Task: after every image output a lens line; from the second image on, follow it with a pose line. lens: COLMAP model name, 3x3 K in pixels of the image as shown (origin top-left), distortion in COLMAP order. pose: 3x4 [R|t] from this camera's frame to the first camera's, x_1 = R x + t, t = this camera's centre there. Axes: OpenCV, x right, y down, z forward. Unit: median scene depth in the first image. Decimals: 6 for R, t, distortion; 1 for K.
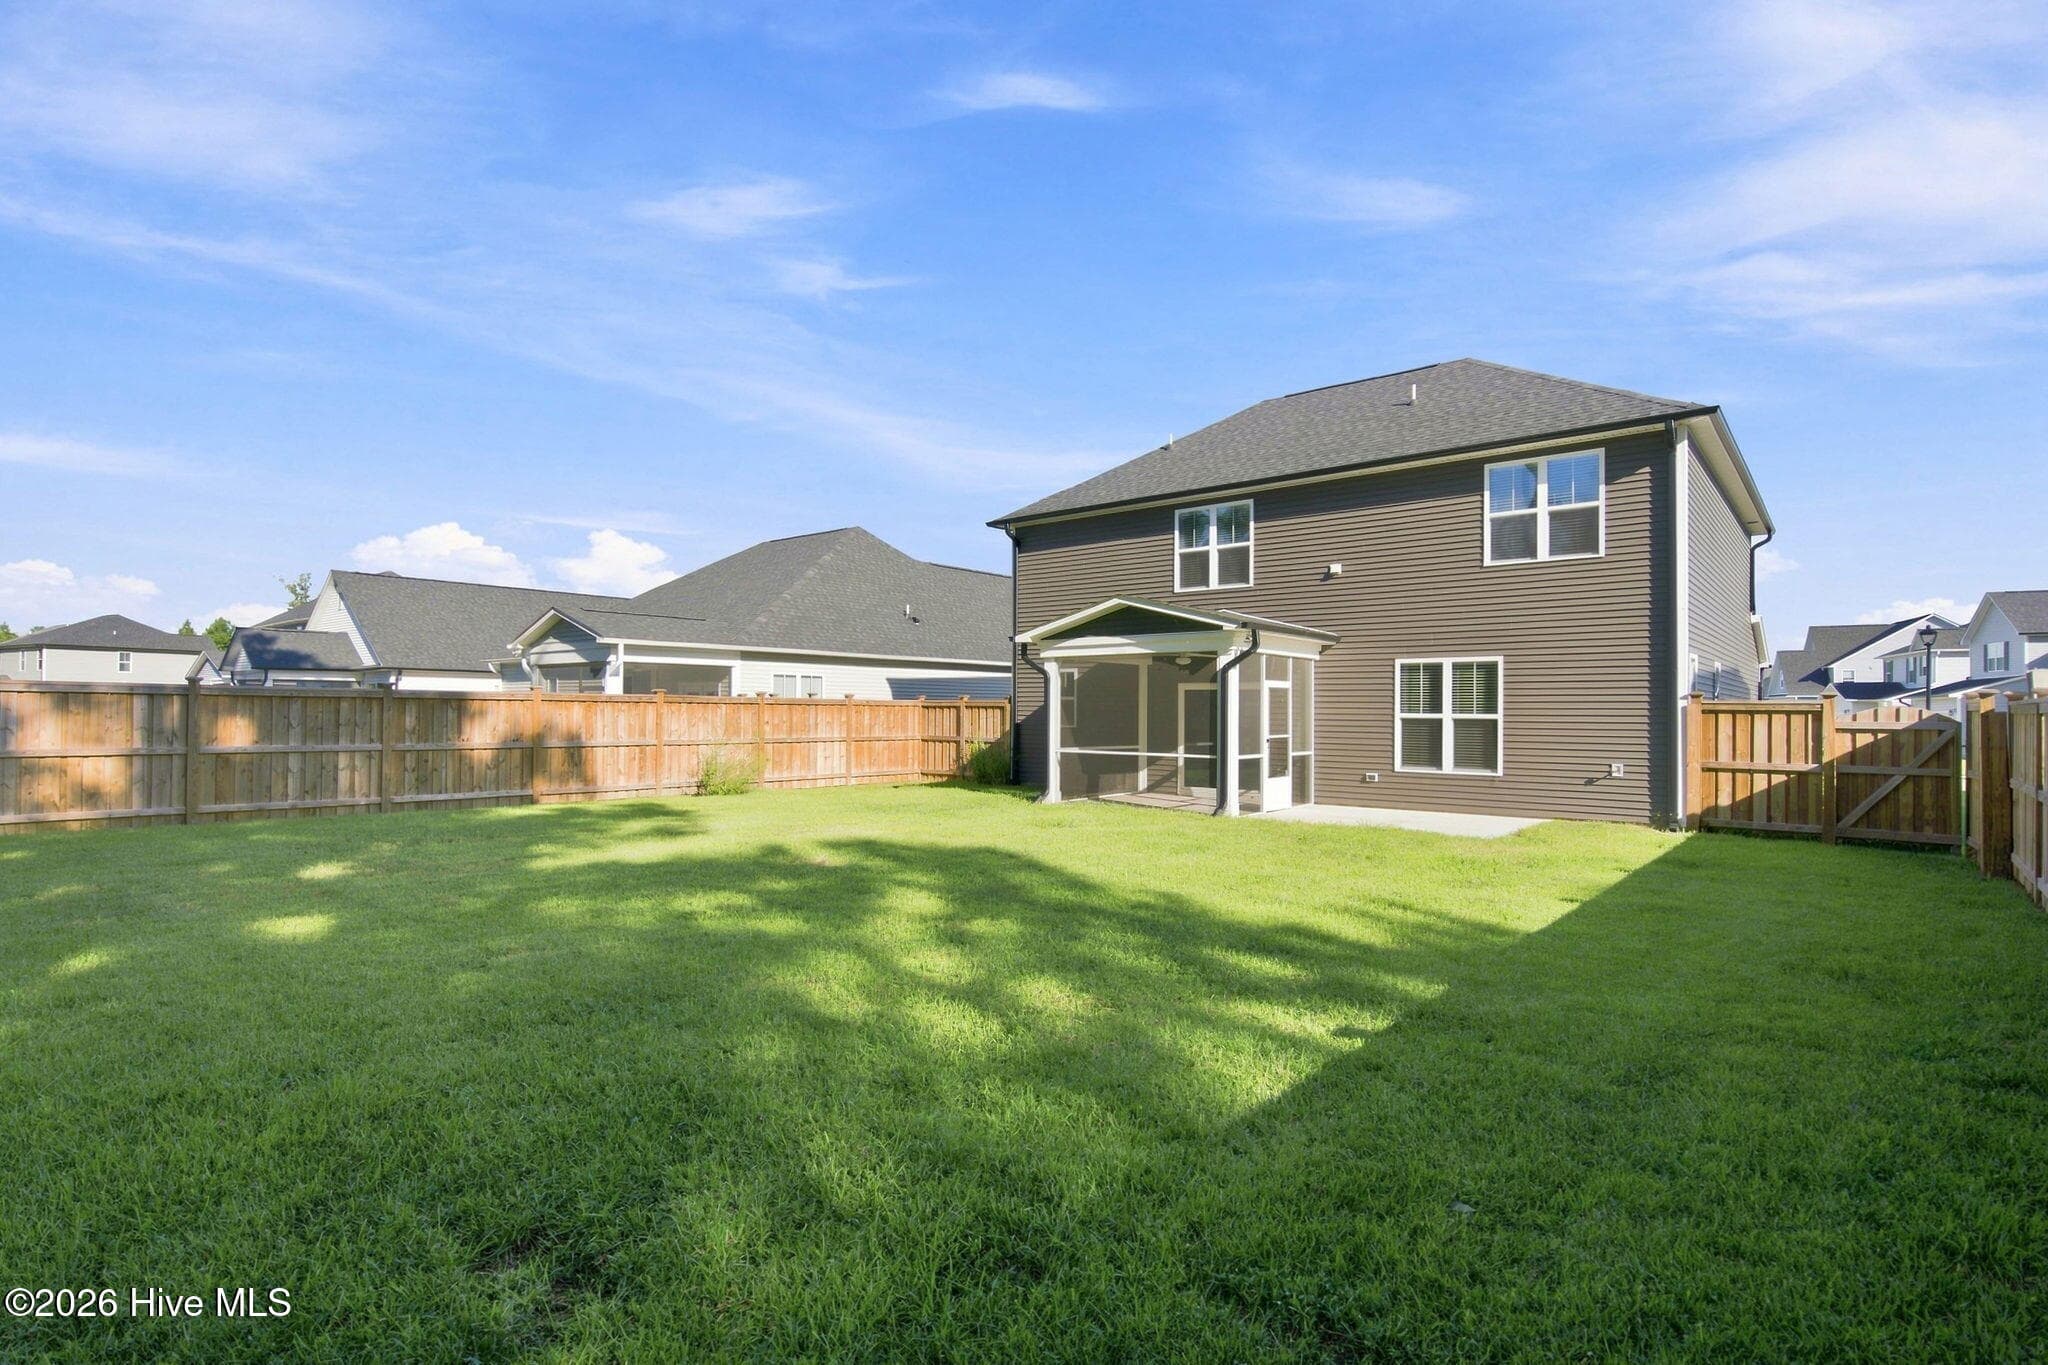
lens RADIAL K [[1009.1, 0, 996.3], [0, 1009.1, 706.9], [0, 0, 1]] dist [-0.004469, -0.000996]
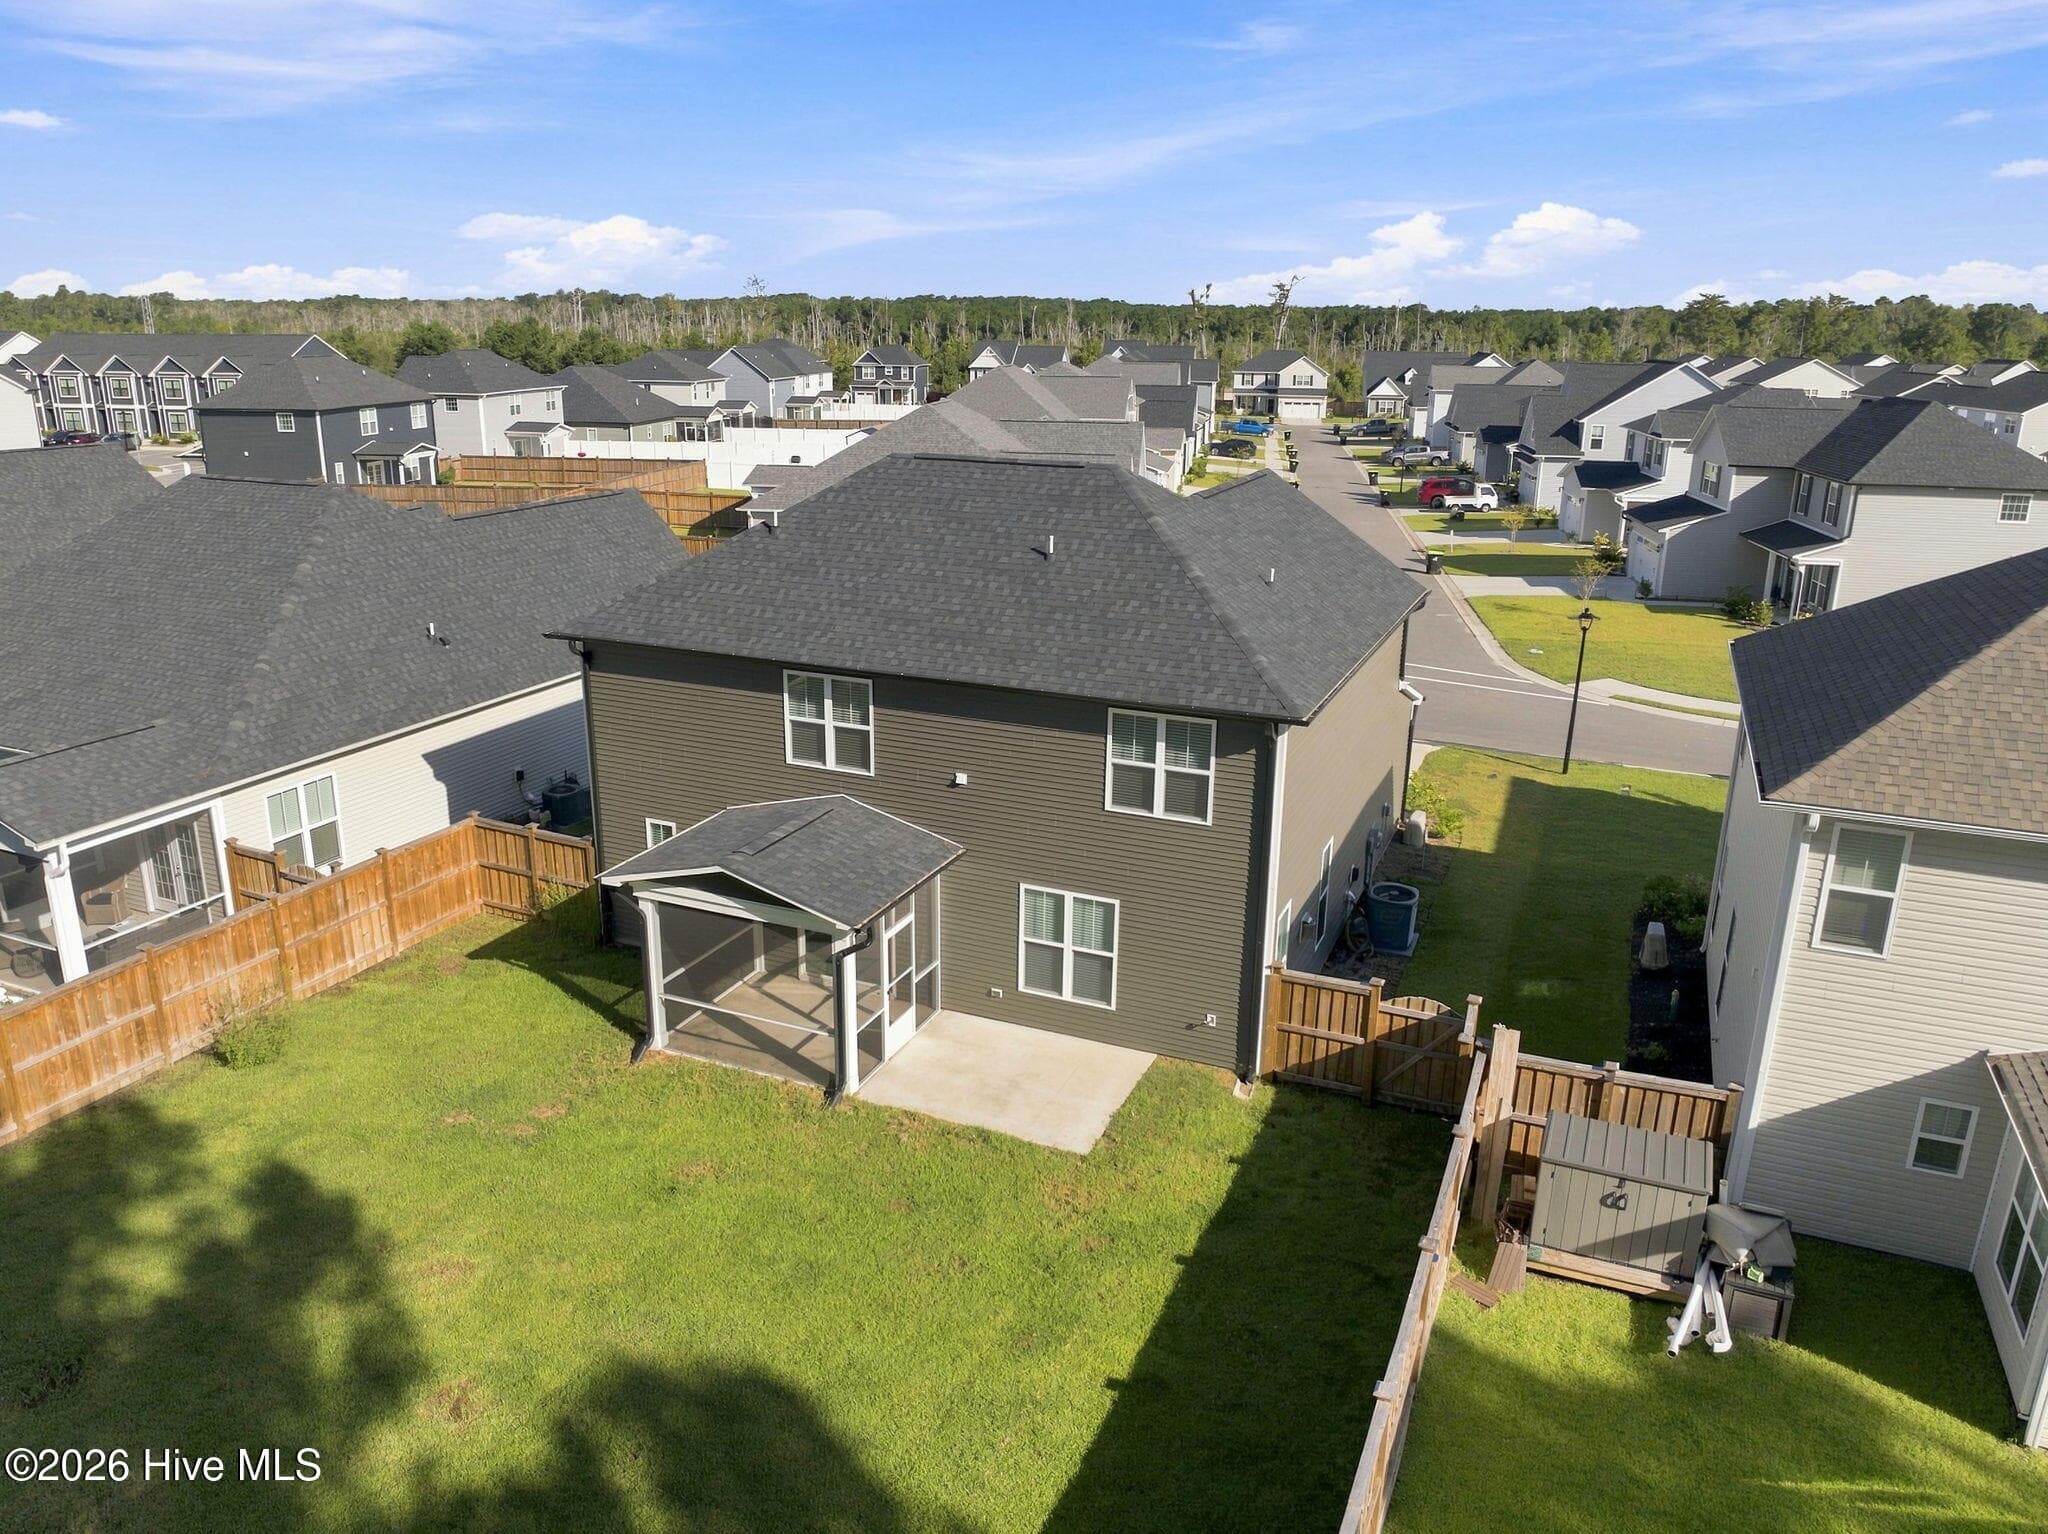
lens RADIAL K [[1453.2, 0, 1013.6], [0, 1453.2, 766.8], [0, 0, 1]] dist [-0.024967, -0.011693]
pose [[0.954387, -0.084004, 0.286511, 0.009449], [-0.006318, 0.953708, 0.300669, -0.560278], [-0.298505, -0.288765, 0.909675, -0.203441]]
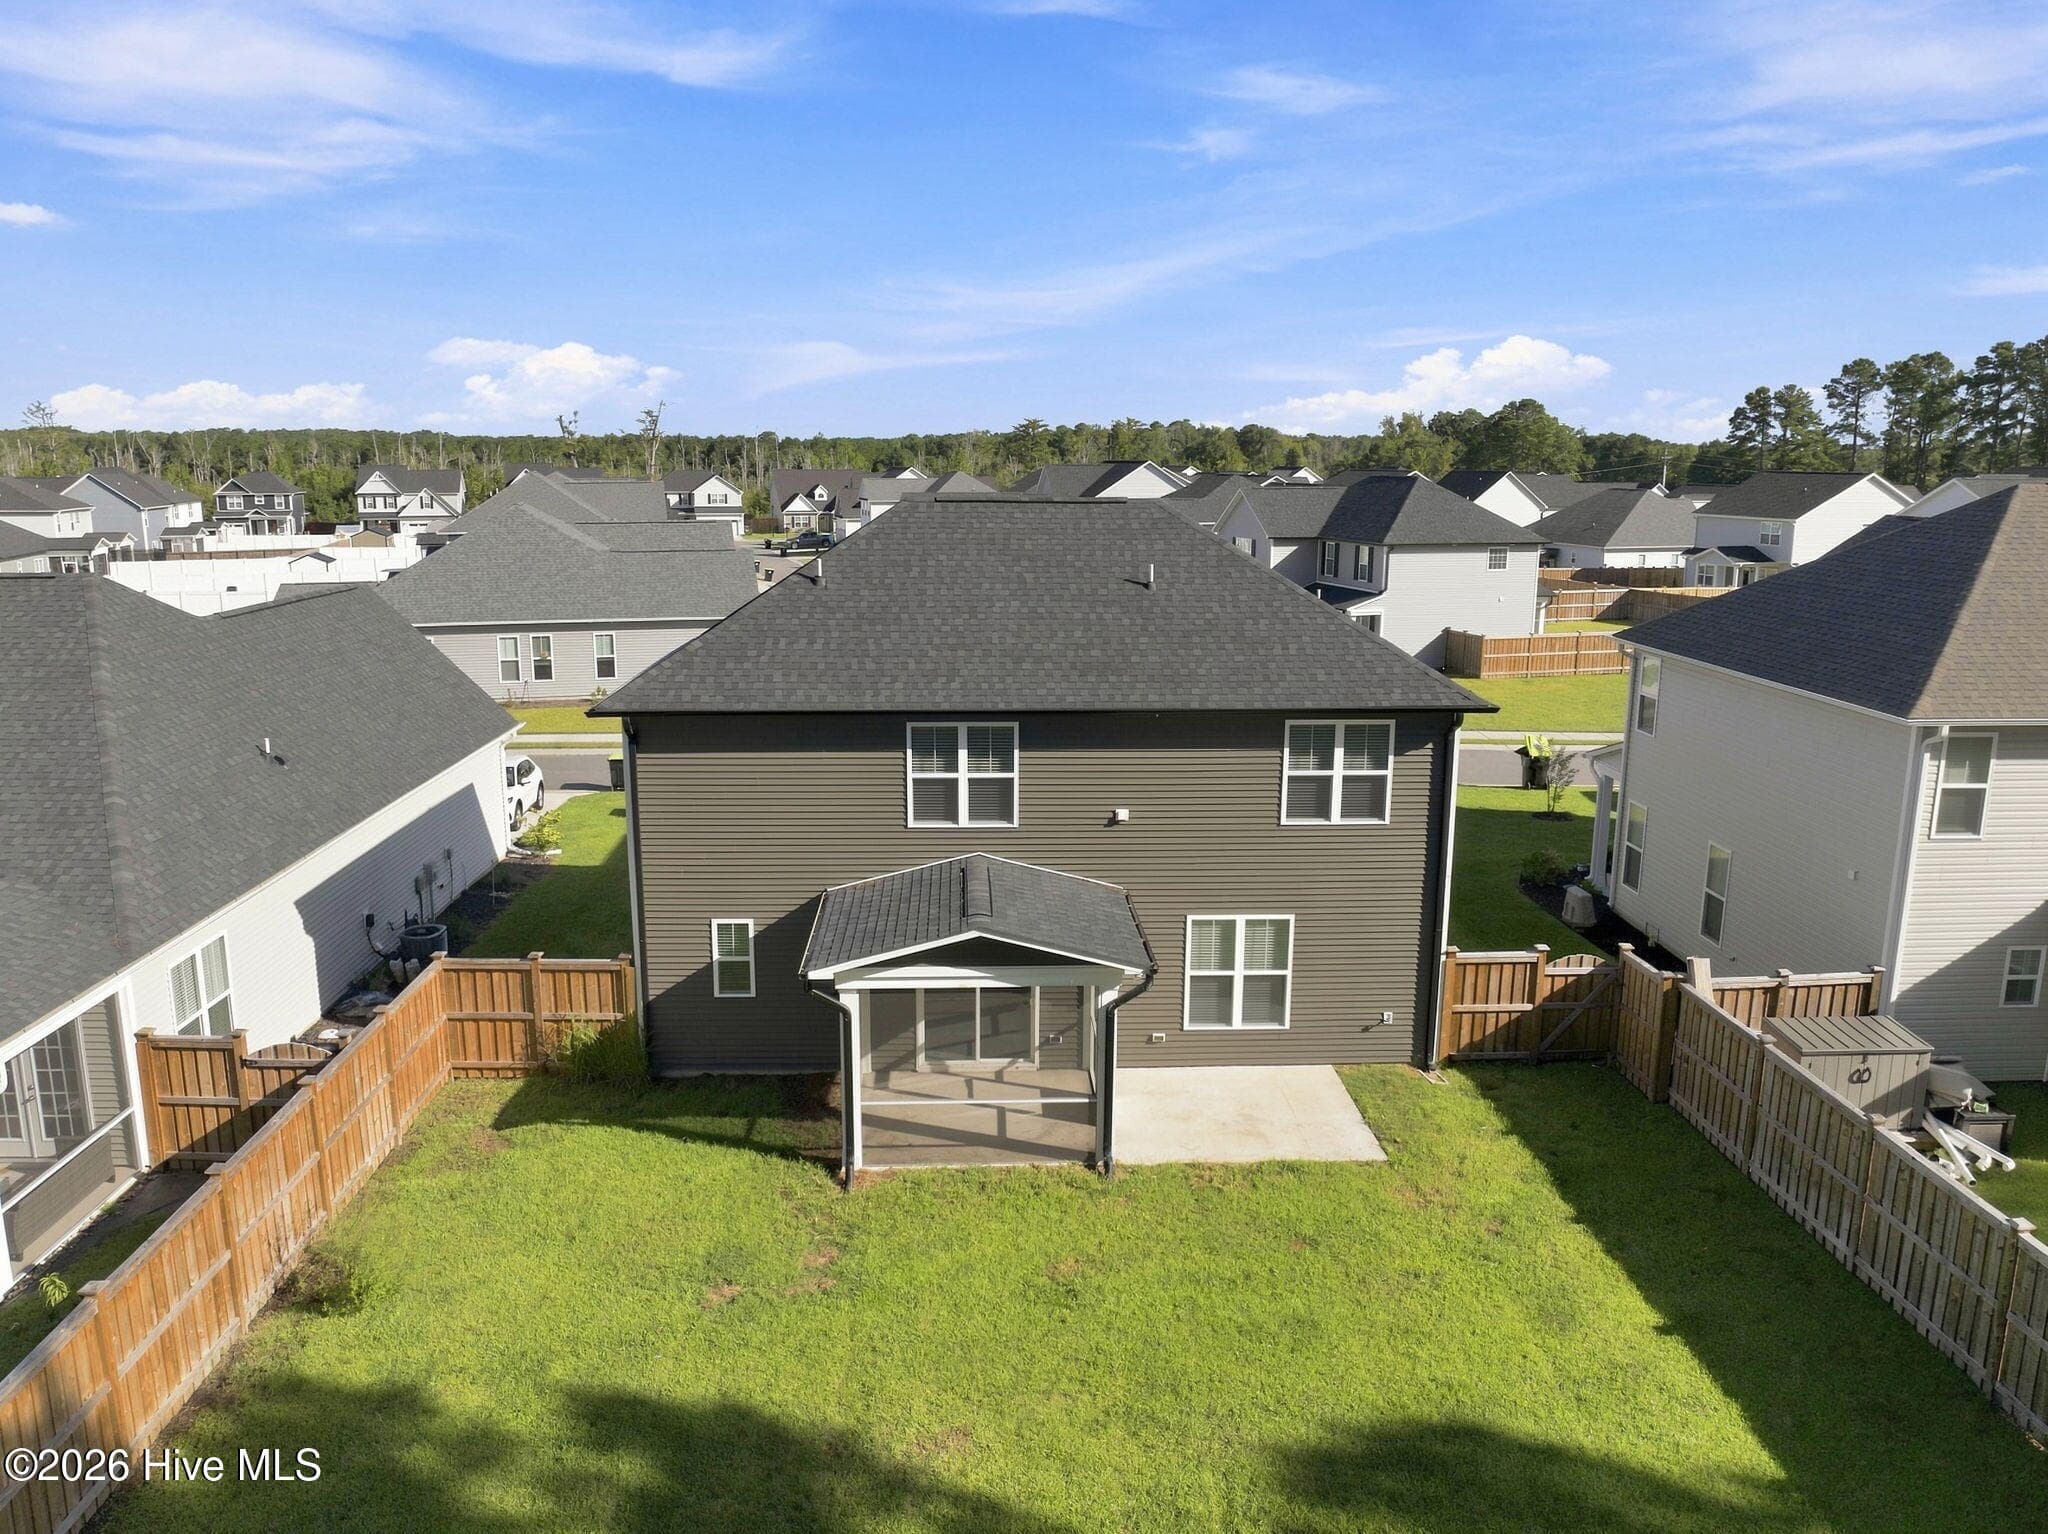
lens RADIAL K [[1453.2, 0, 1028.5], [0, 1453.2, 759.8], [0, 0, 1]] dist [-0.024967, -0.011693]
pose [[0.725159, -0.143864, 0.673385, -0.575722], [-0.002667, 0.977337, 0.211673, -0.463892], [-0.688576, -0.155293, 0.708341, 0.188669]]
